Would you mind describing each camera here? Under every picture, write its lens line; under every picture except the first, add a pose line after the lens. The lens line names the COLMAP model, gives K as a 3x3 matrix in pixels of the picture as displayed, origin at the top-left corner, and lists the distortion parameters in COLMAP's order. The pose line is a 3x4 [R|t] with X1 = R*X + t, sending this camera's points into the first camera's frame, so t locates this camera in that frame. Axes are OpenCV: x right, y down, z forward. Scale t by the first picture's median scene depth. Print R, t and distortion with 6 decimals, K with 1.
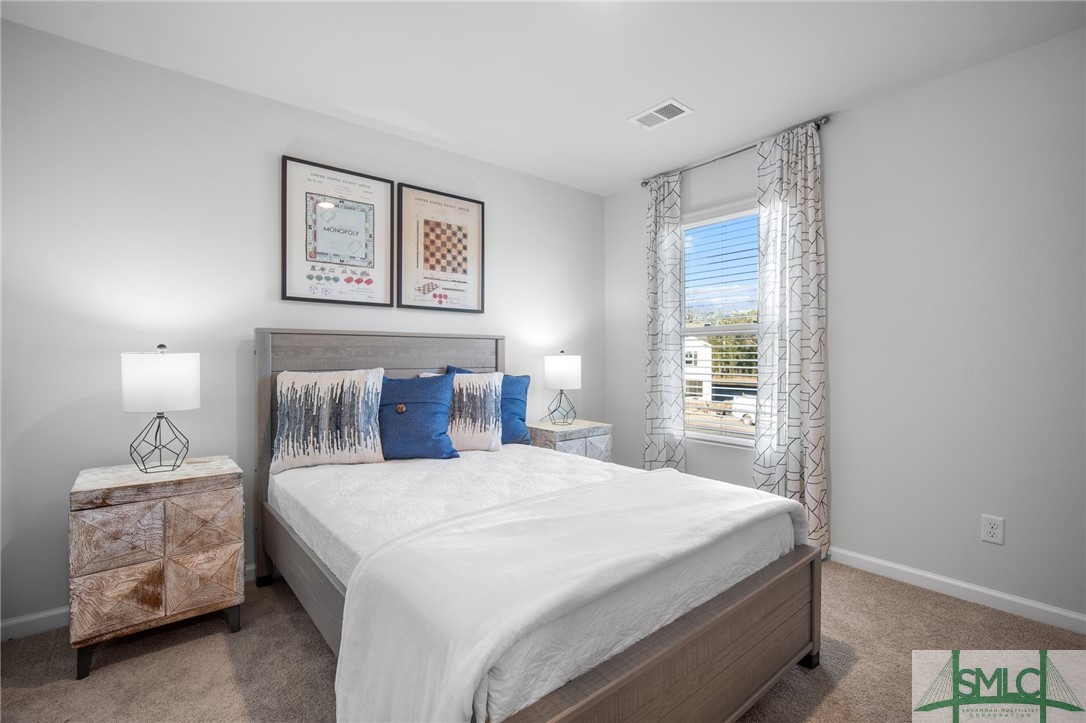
lens RADIAL K [[486.3, 0, 545.0], [0, 486.3, 360.9], [0, 0, 1]] dist [-0.005359, 0.002879]
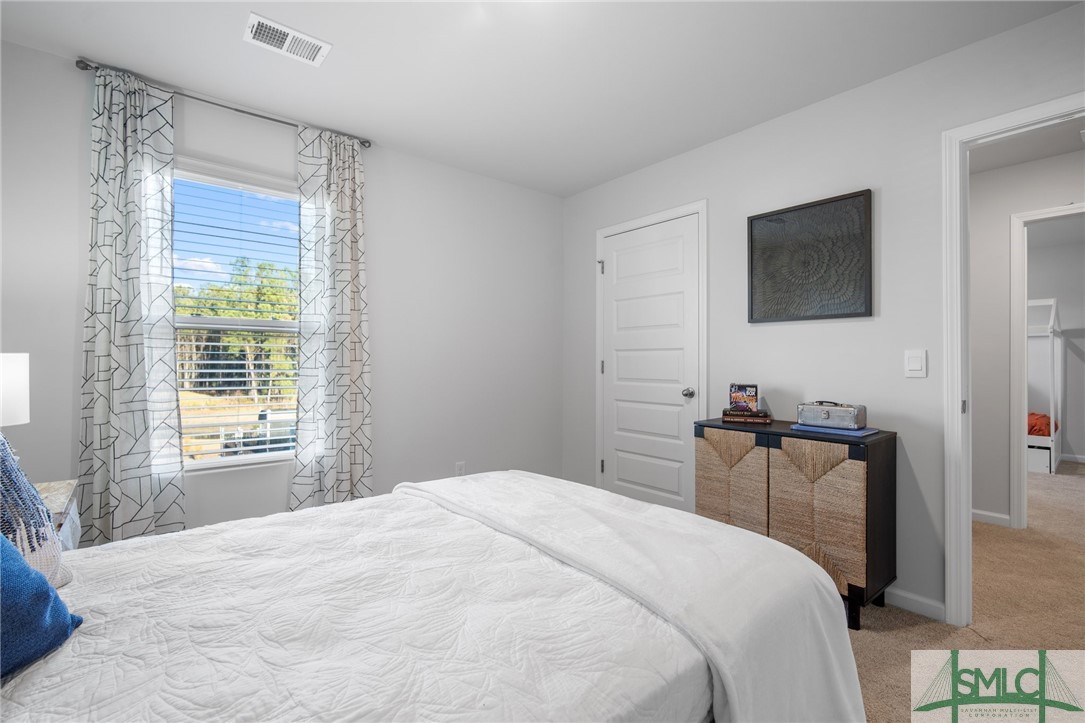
lens RADIAL K [[485.9, 0, 538.2], [0, 485.9, 359.7], [0, 0, 1]] dist [-0.005359, 0.002879]
pose [[0.010458, 0.000606, 0.999945, -0.482307], [0.001909, 0.999998, -0.000626, -0.005189], [-0.999943, 0.001915, 0.010457, 0.557663]]
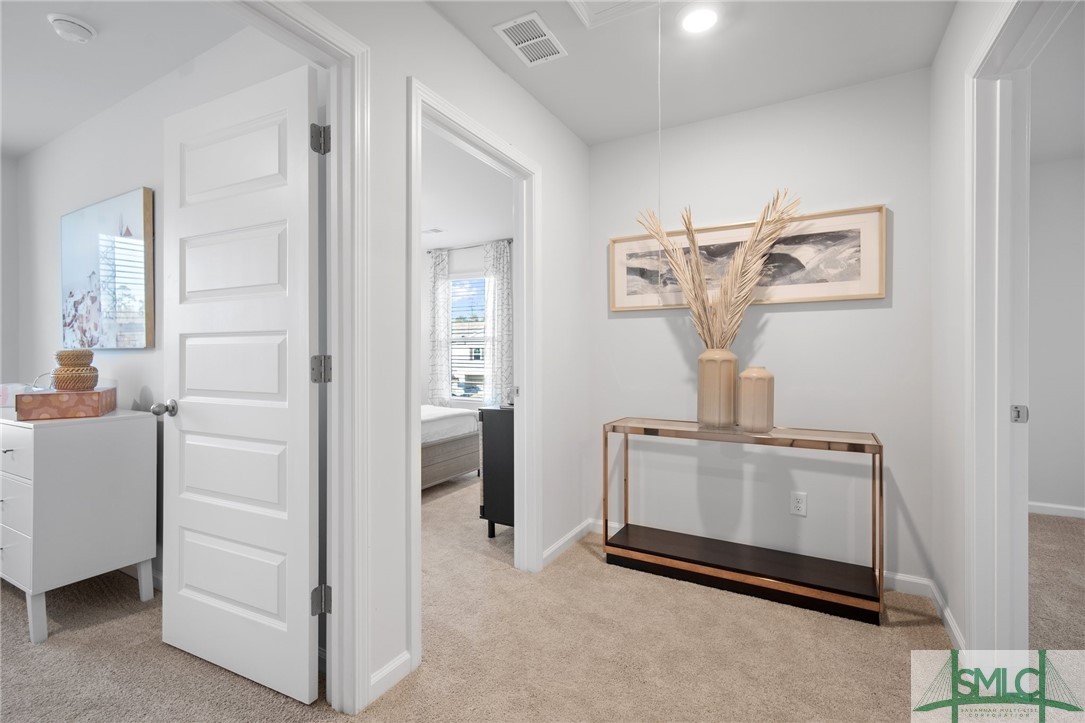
lens RADIAL K [[485.9, 0, 536.7], [0, 485.9, 353.4], [0, 0, 1]] dist [-0.005359, 0.002879]
pose [[0.935844, -0.000999, 0.352414, -0.052216], [0.002913, 0.999984, -0.004902, -0.001218], [-0.352403, 0.005614, 0.935831, -0.916412]]
